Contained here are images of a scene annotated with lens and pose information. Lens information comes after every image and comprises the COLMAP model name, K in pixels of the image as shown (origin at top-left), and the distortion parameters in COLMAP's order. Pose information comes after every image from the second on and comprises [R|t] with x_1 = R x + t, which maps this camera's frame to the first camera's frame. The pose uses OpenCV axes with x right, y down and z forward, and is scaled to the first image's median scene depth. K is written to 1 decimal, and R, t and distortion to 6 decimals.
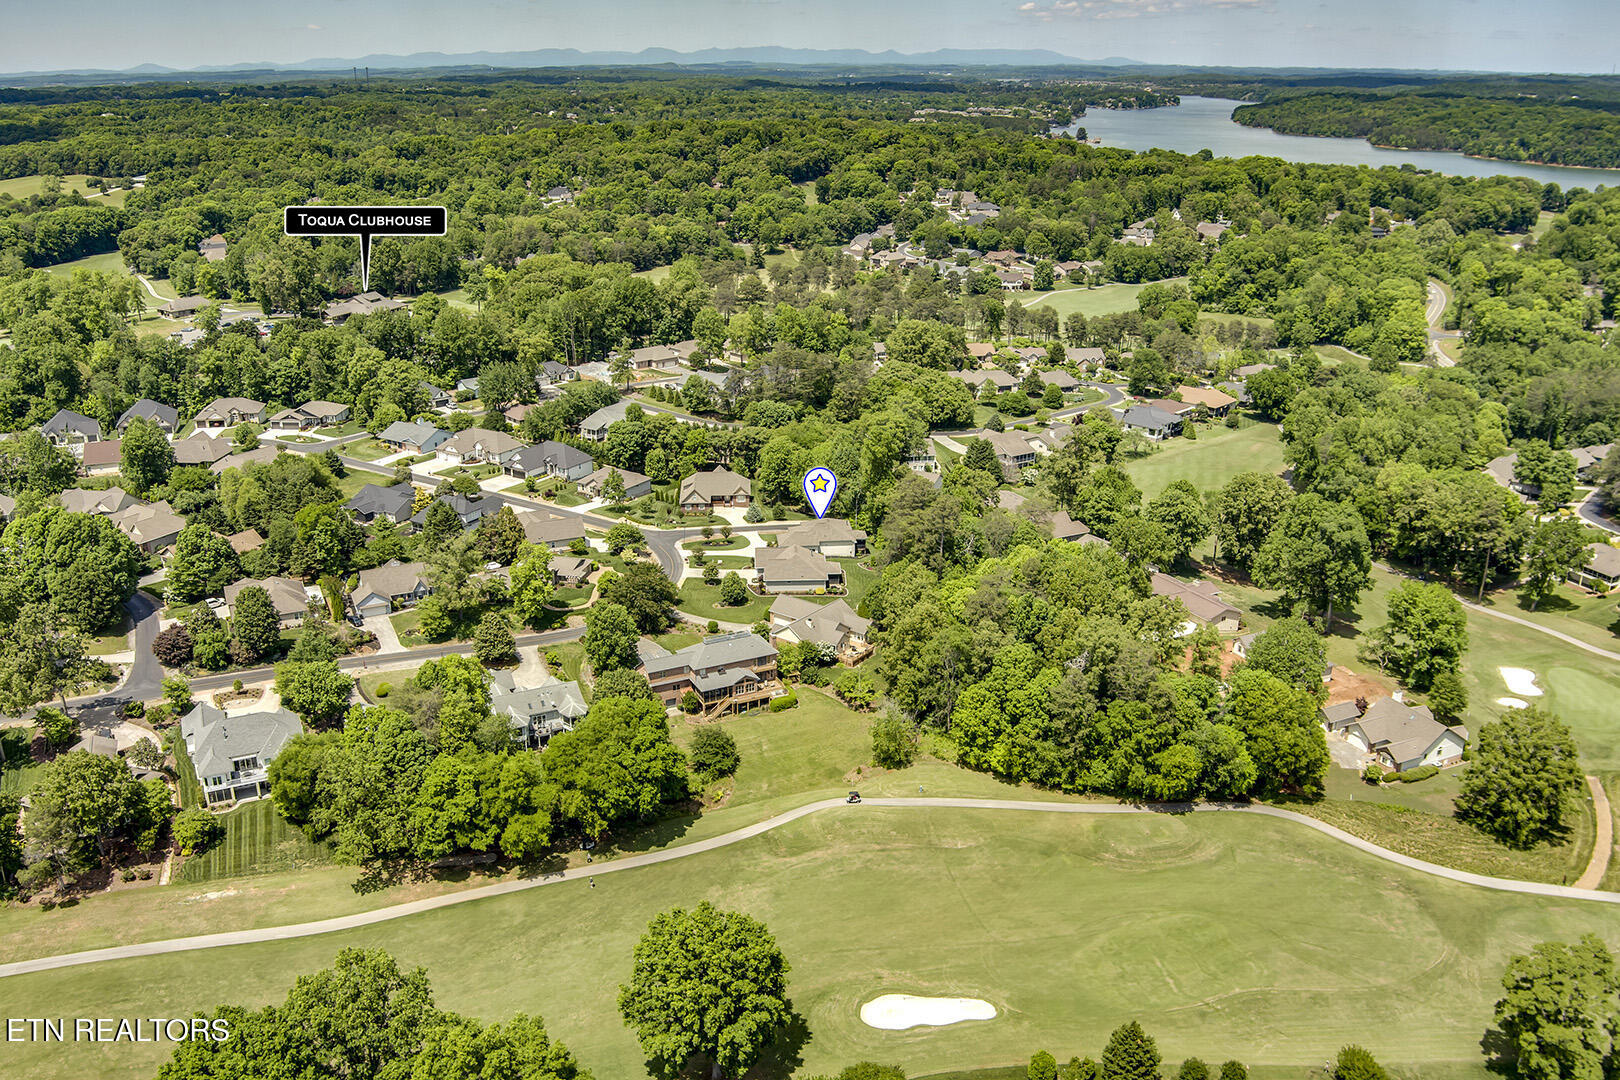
lens RADIAL K [[1343.6, 0, 807.2], [0, 1343.6, 582.6], [0, 0, 1]] dist [-0.073919, 0.019721]
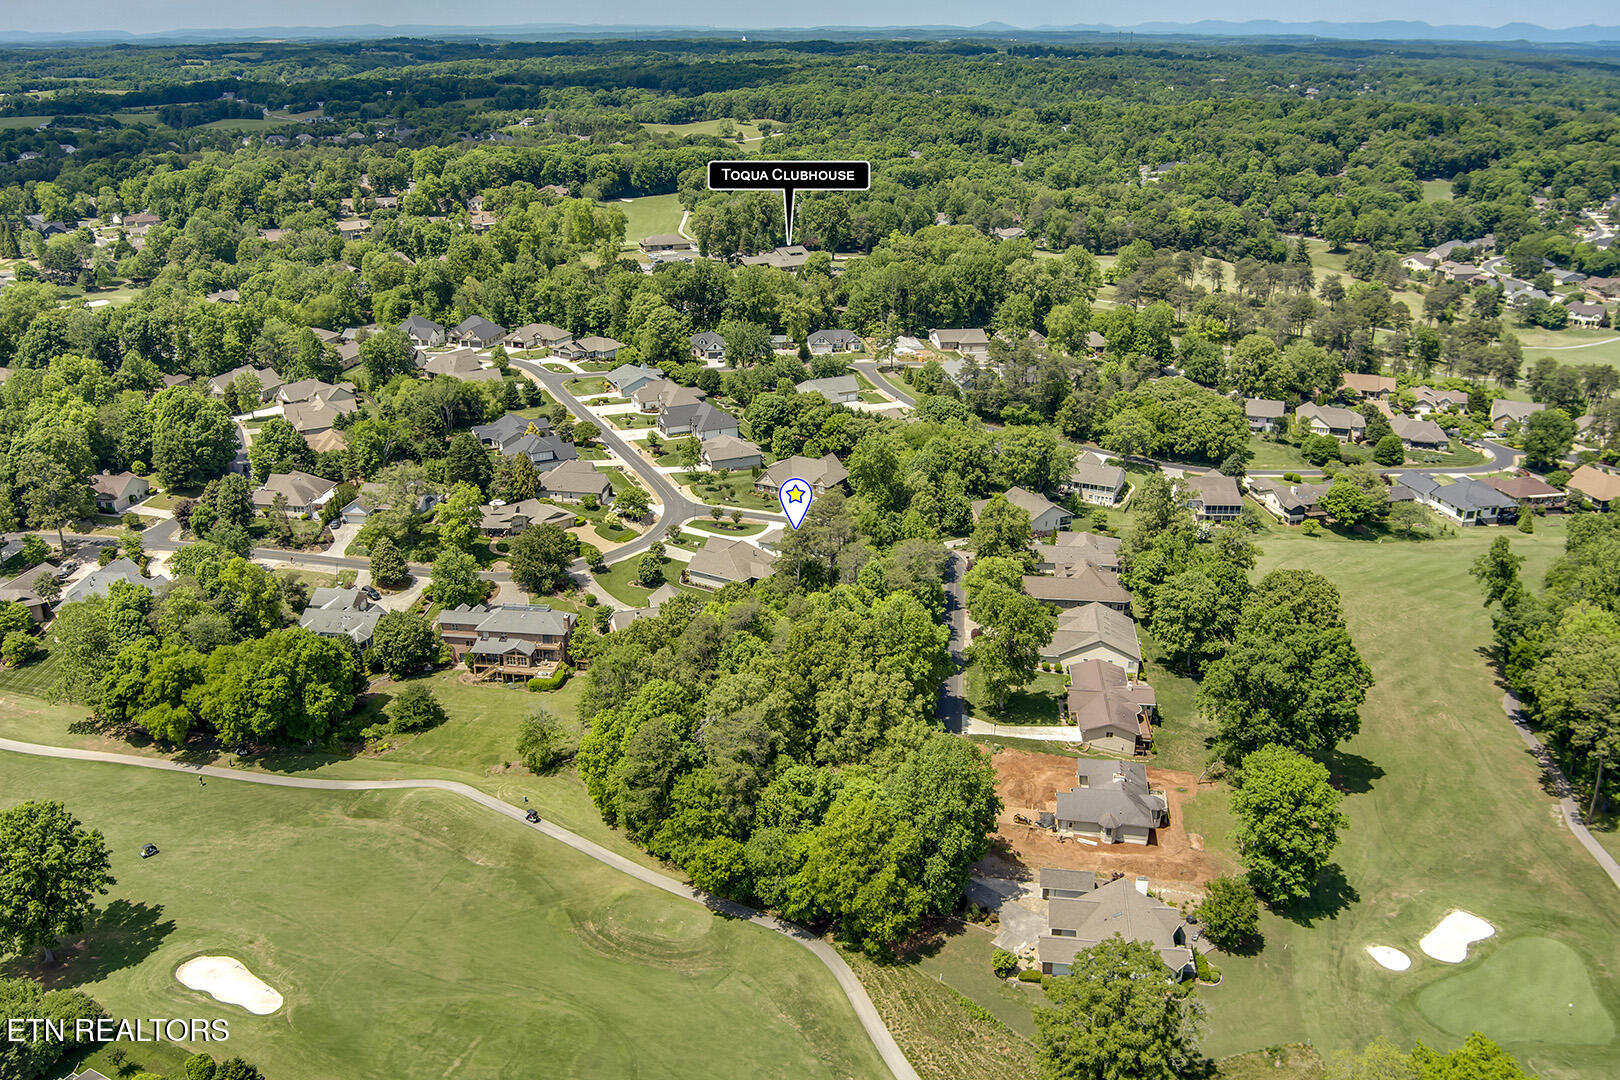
lens RADIAL K [[1343.6, 0, 807.2], [0, 1343.6, 582.6], [0, 0, 1]] dist [-0.073919, 0.019721]
pose [[0.835415, 0.215690, -0.505528, 0.539089], [-0.204385, 0.975734, 0.078550, -0.086871], [0.510204, 0.037700, 0.859227, 0.212006]]
